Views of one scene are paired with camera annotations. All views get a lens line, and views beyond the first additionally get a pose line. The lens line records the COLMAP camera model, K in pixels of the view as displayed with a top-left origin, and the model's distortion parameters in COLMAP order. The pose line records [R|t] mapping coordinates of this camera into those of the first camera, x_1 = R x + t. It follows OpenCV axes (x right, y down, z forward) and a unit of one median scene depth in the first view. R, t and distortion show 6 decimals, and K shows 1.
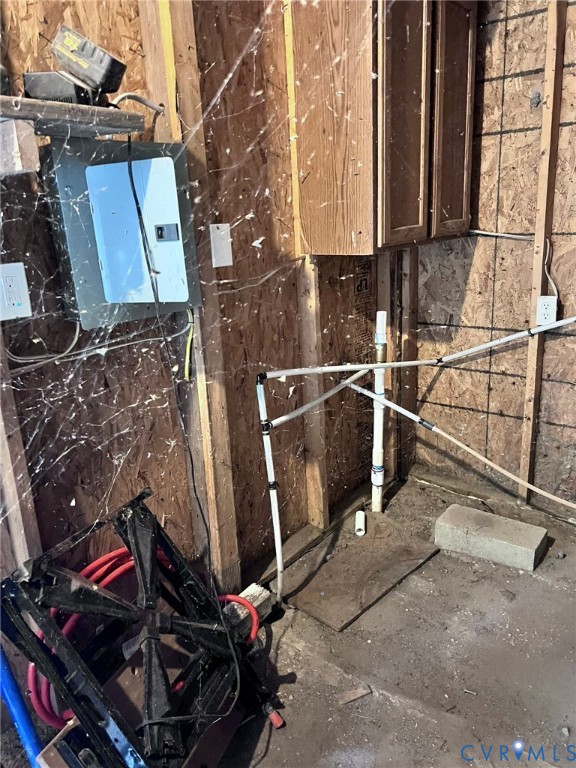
lens RADIAL K [[588.8, 0, 288.0], [0, 588.8, 384.0], [0, 0, 1]] dist [0.004221, -0.002669]
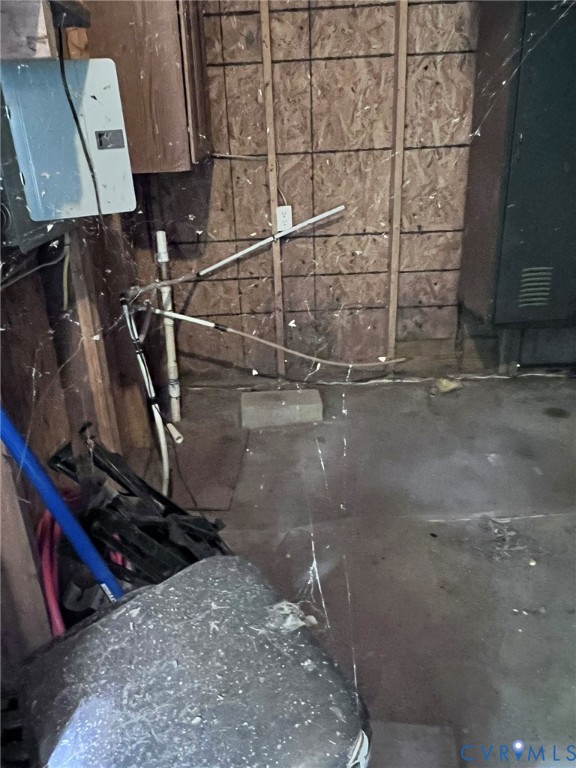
lens RADIAL K [[582.2, 0, 288.0], [0, 582.2, 384.0], [0, 0, 1]] dist [-0.023096, -0.001671]
pose [[0.761689, -0.242626, 0.600802, -0.355722], [0.184857, 0.970080, 0.157395, 0.020838], [-0.621014, -0.008824, 0.783750, 0.036931]]
